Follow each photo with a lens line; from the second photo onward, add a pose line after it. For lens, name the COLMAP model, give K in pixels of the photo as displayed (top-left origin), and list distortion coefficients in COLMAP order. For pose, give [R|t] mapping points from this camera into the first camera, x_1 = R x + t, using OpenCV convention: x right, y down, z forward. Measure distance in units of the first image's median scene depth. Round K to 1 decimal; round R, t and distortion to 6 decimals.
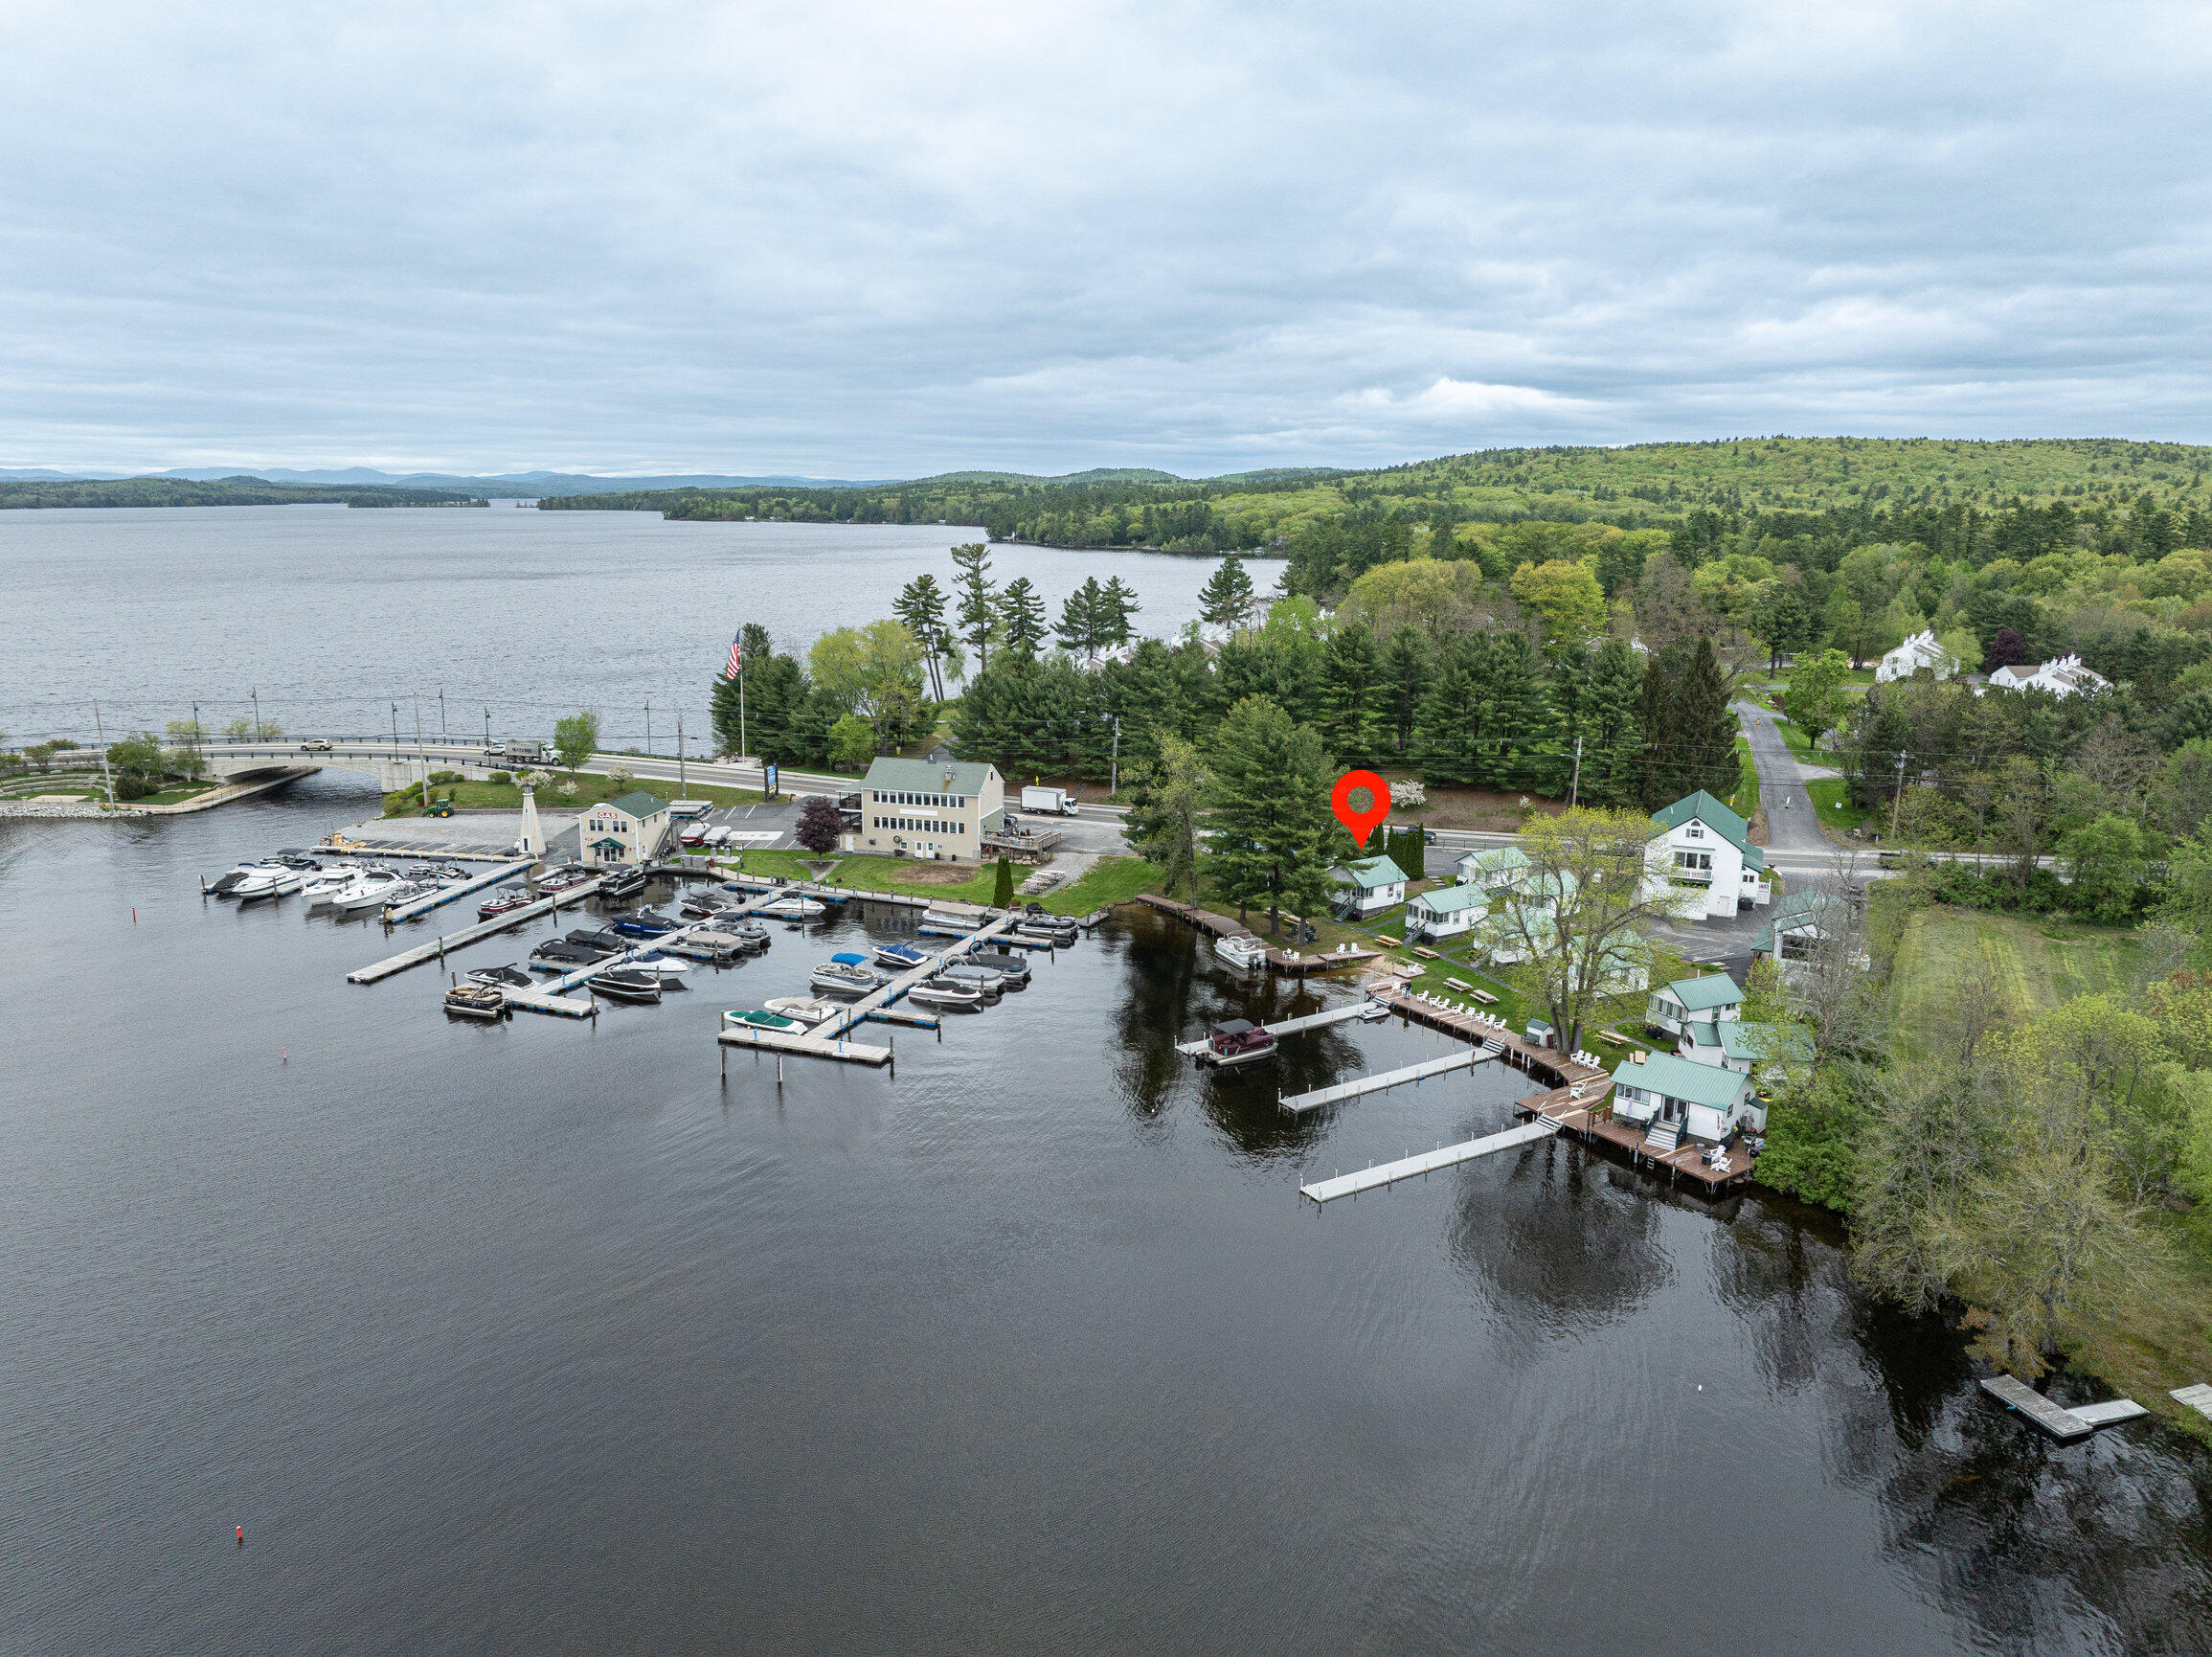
lens RADIAL K [[1563.2, 0, 1106.0], [0, 1563.2, 828.5], [0, 0, 1]] dist [-0.003795, -0.065775]
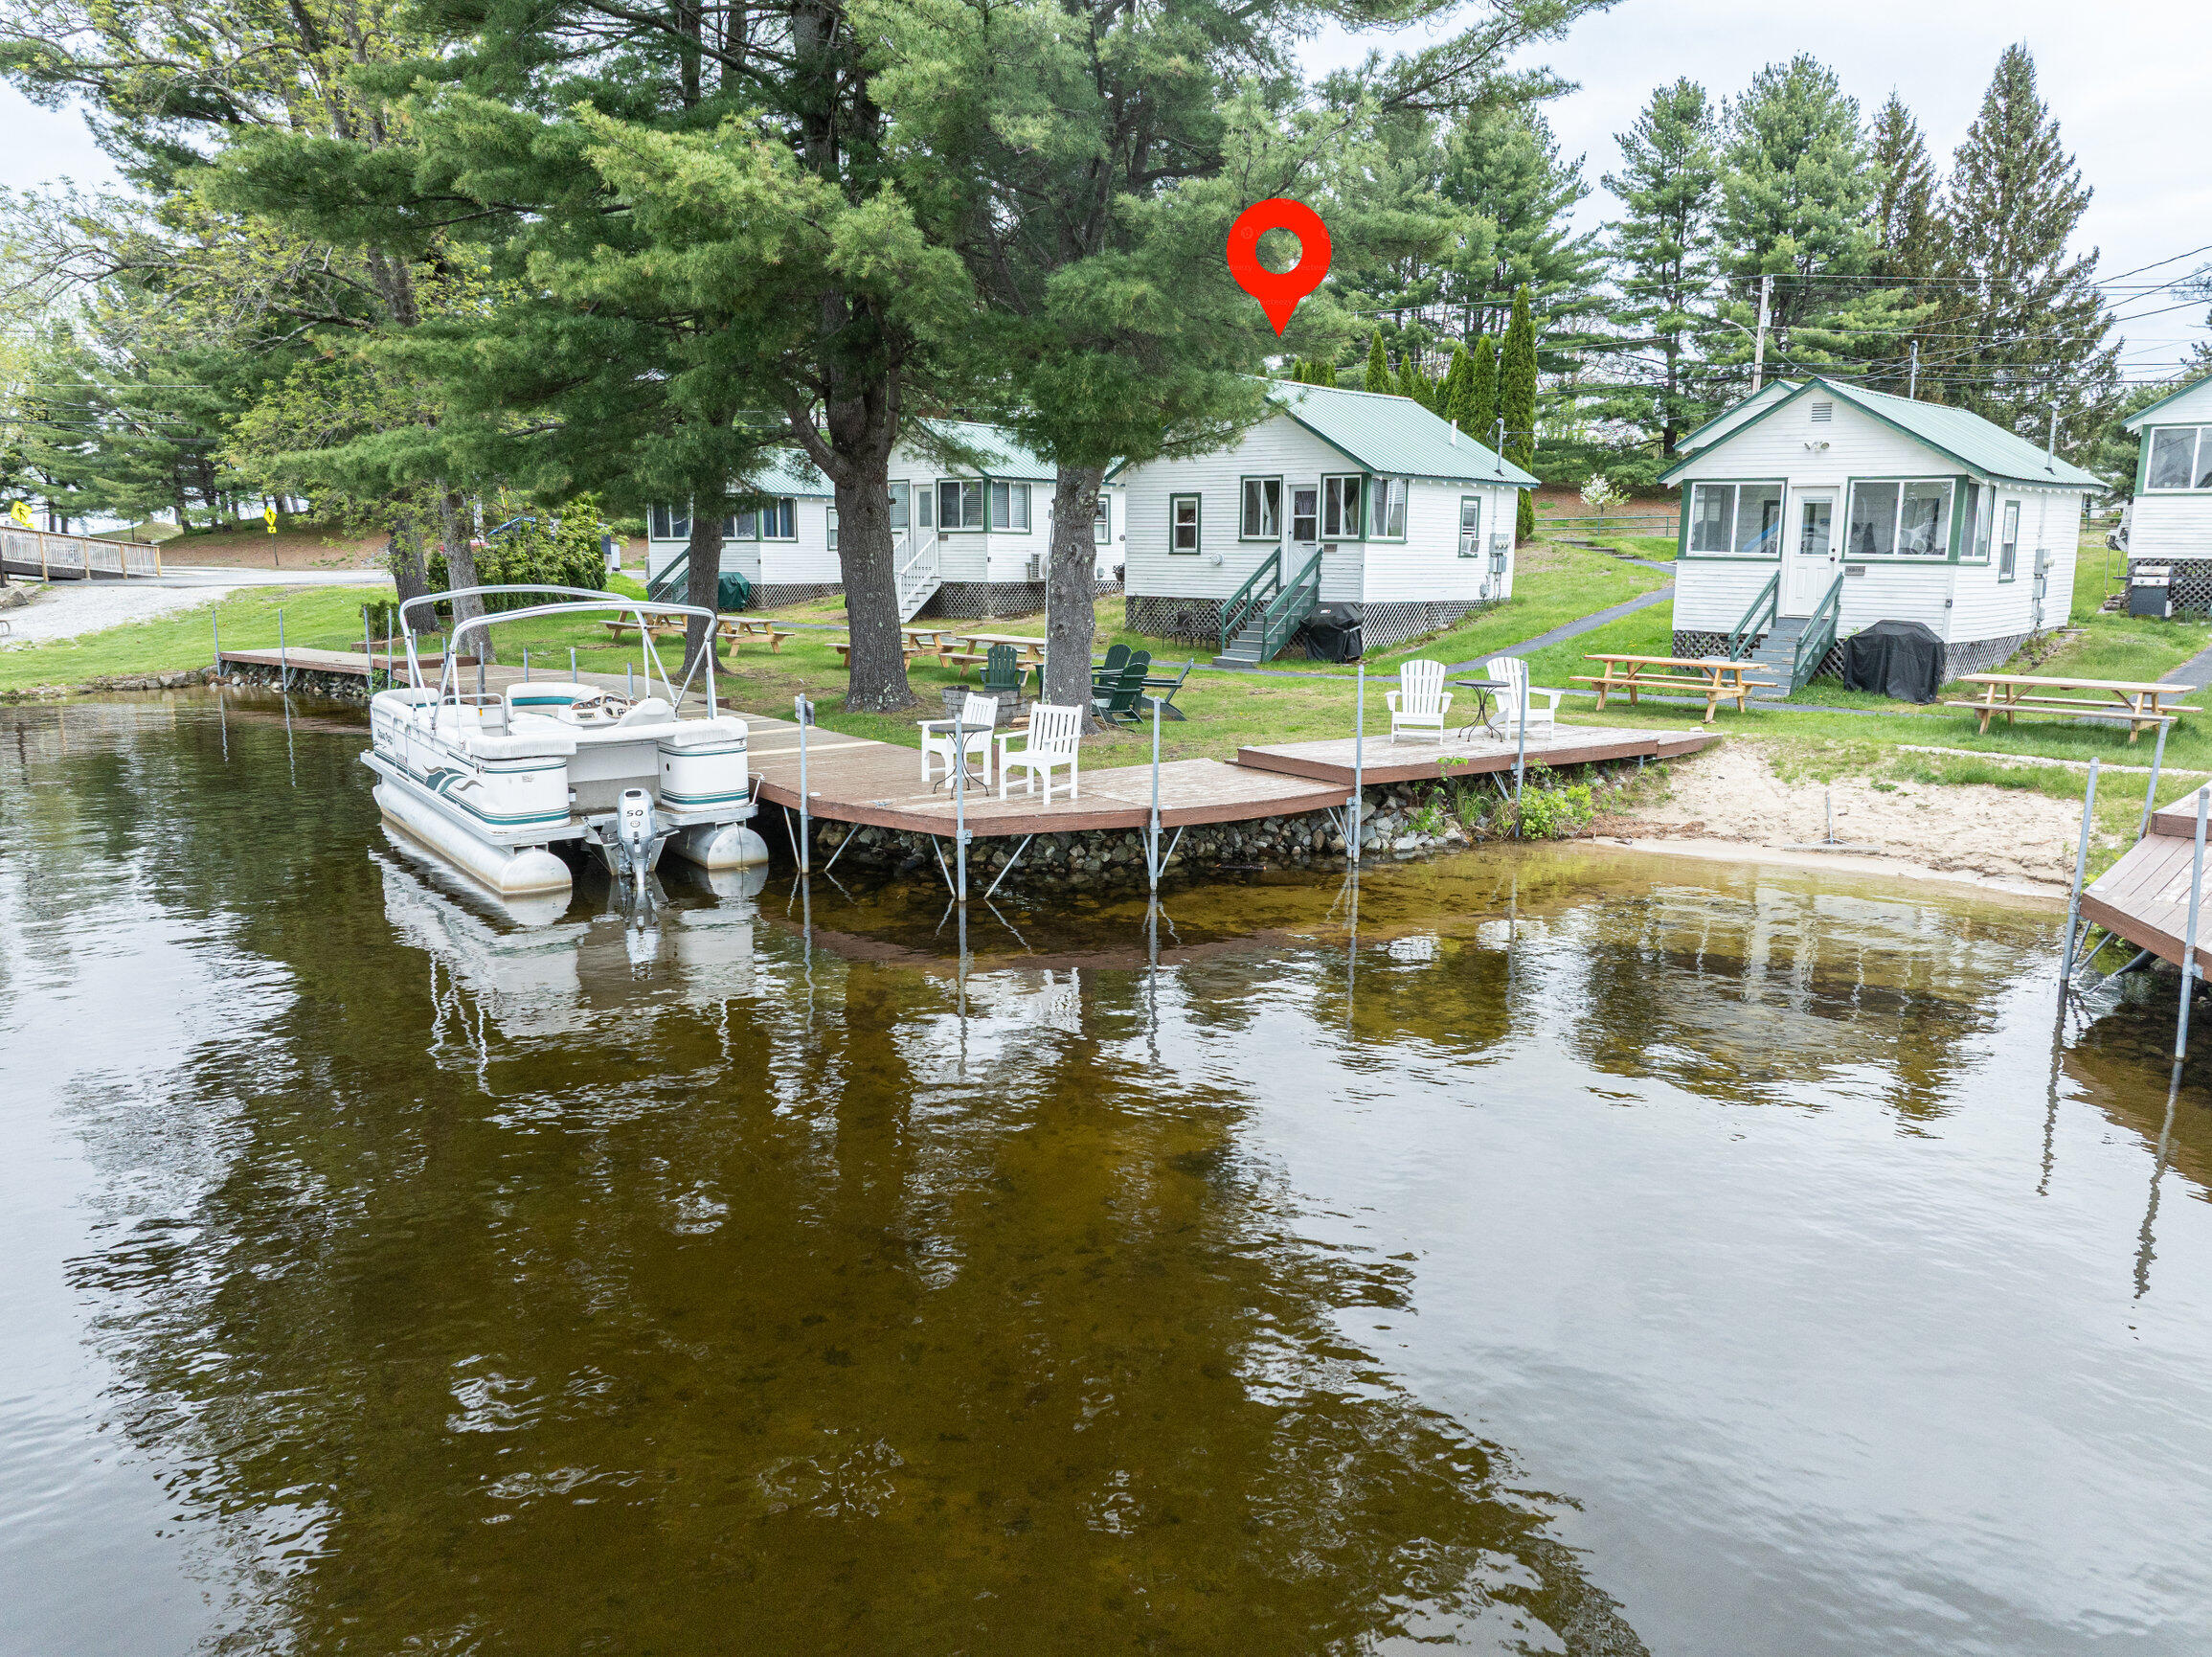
lens RADIAL K [[1559.4, 0, 1106.0], [0, 1559.4, 828.5], [0, 0, 1]] dist [-0.012869, -0.042874]
pose [[0.978379, -0.044812, 0.201905, 0.093909], [0.051765, 0.998230, -0.029285, 0.080857], [-0.200236, 0.039103, 0.978967, 0.807993]]
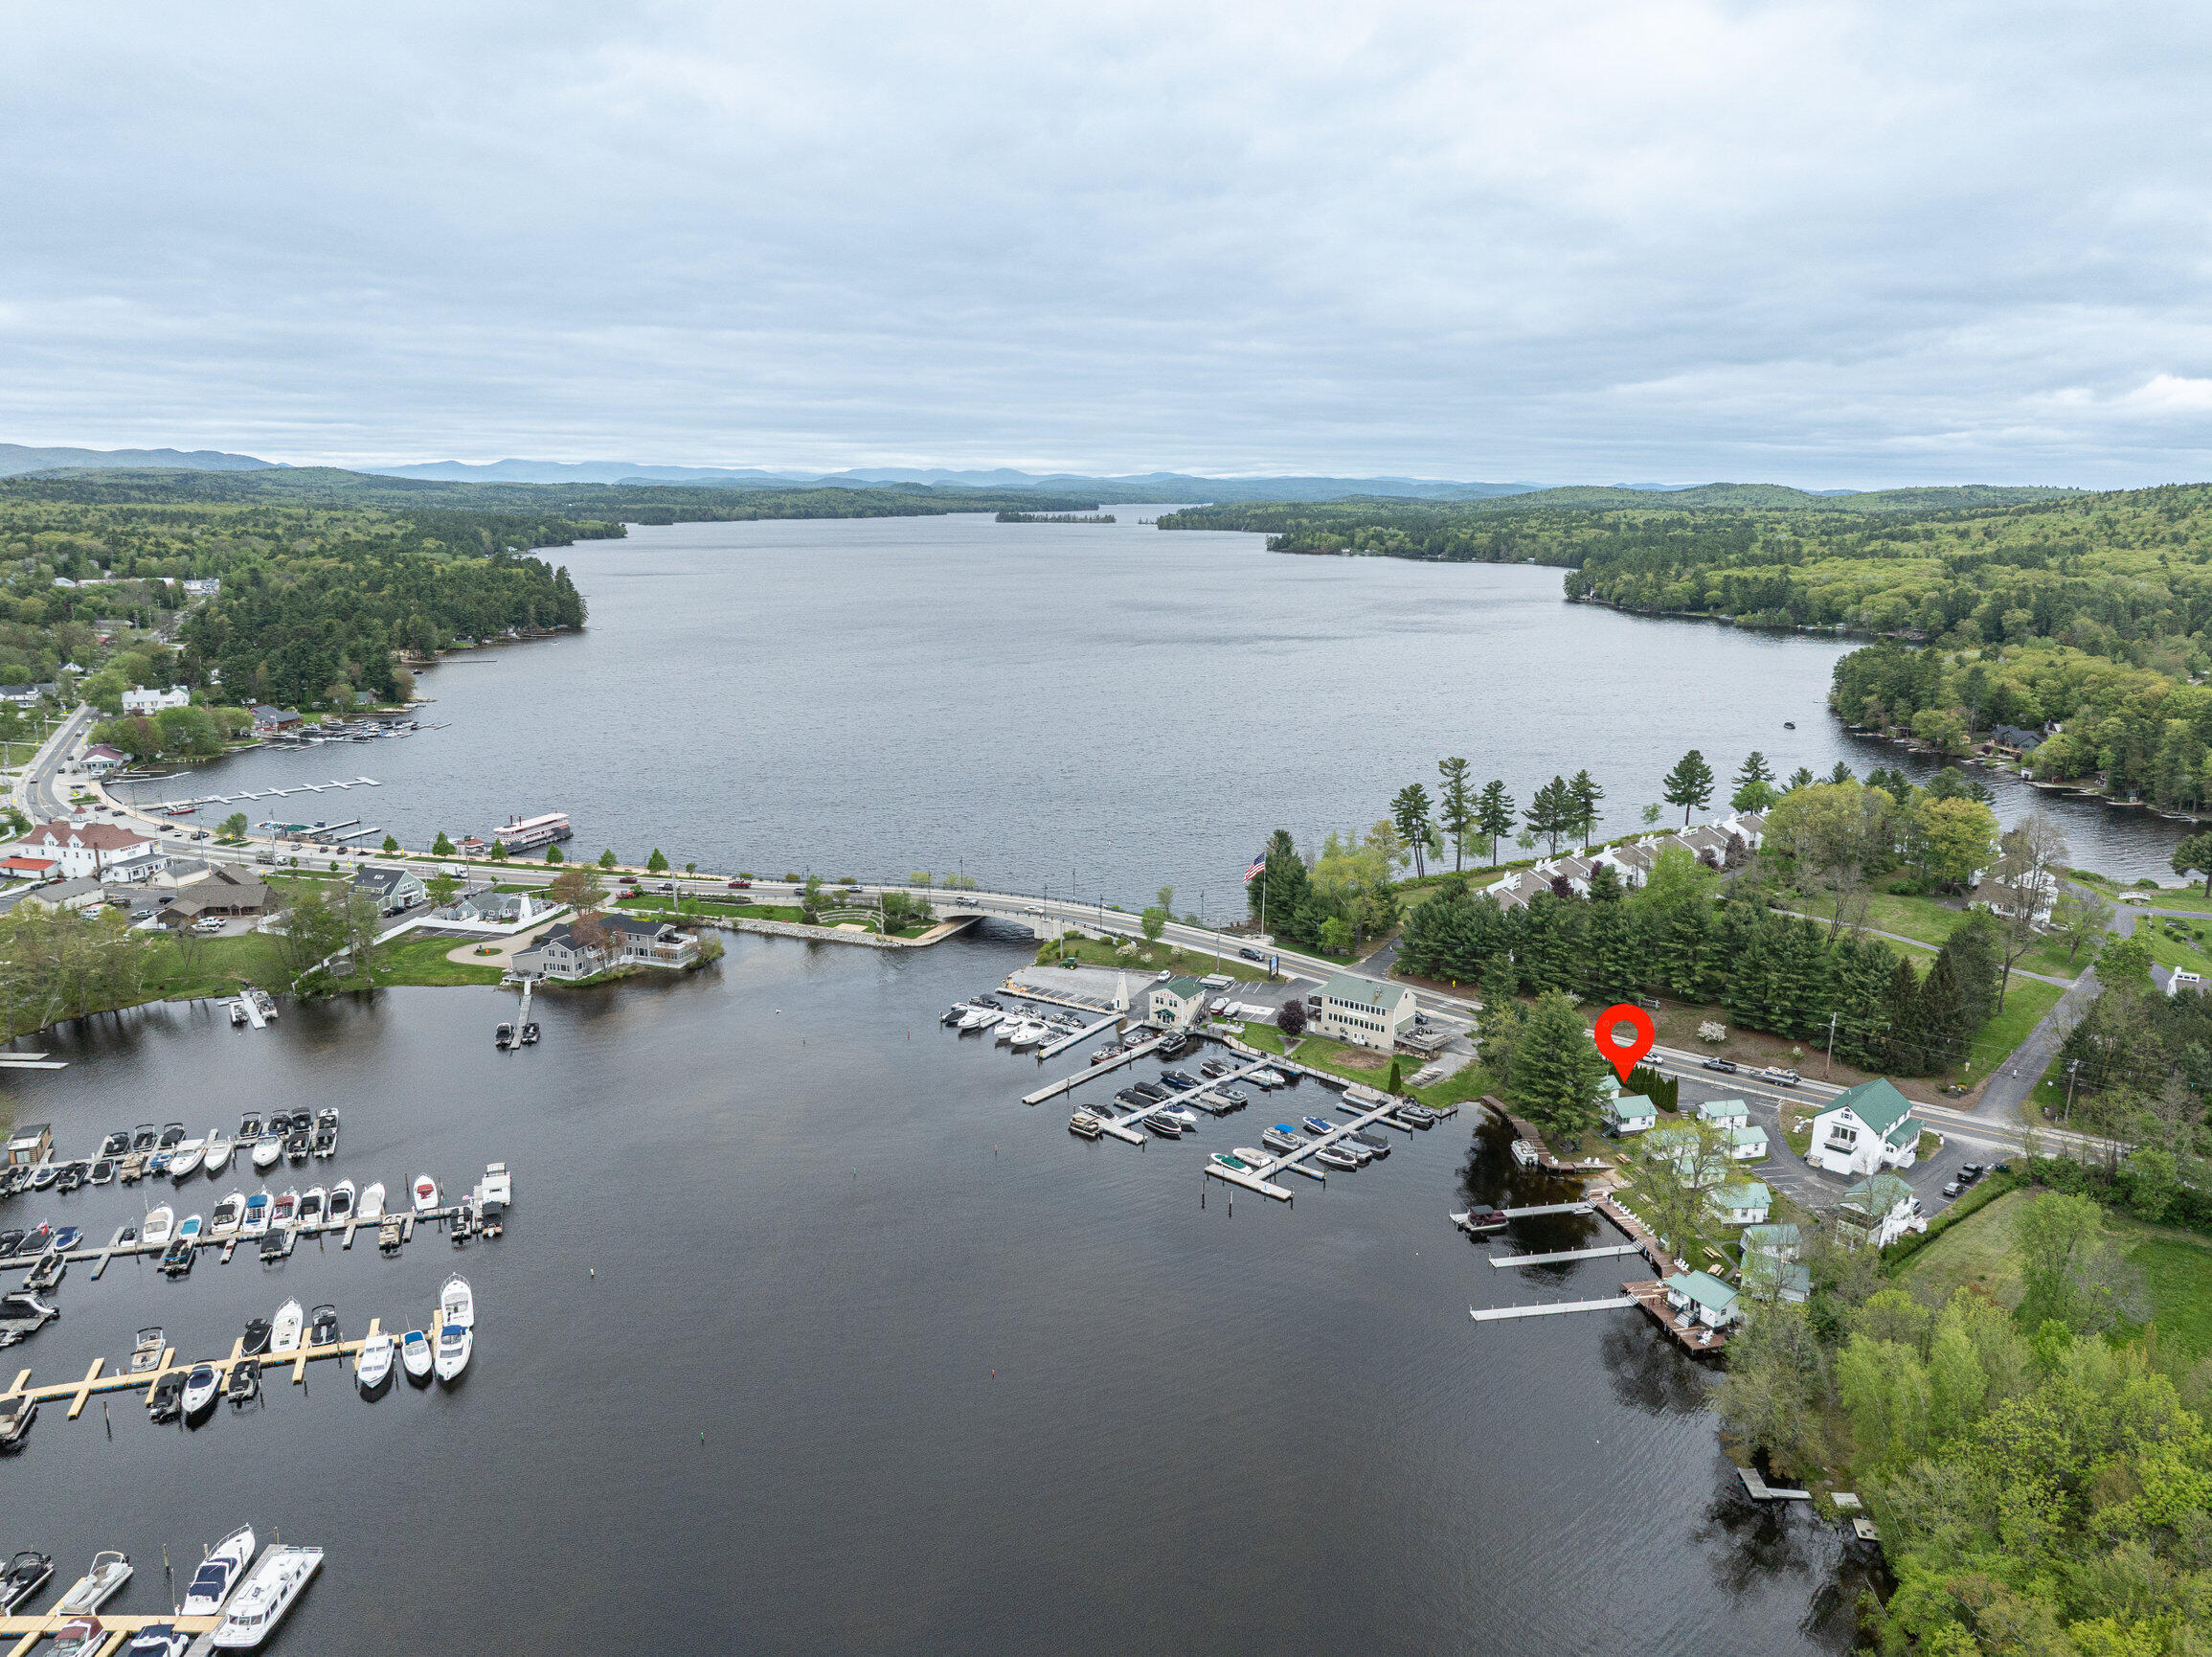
lens RADIAL K [[1562.8, 0, 1106.0], [0, 1562.8, 828.5], [0, 0, 1]] dist [-0.035006, -0.000074]
pose [[0.930138, 0.079042, -0.358603, 0.213510], [-0.078987, 0.996765, 0.014829, -0.223328], [0.358615, 0.014532, 0.933372, -0.604791]]
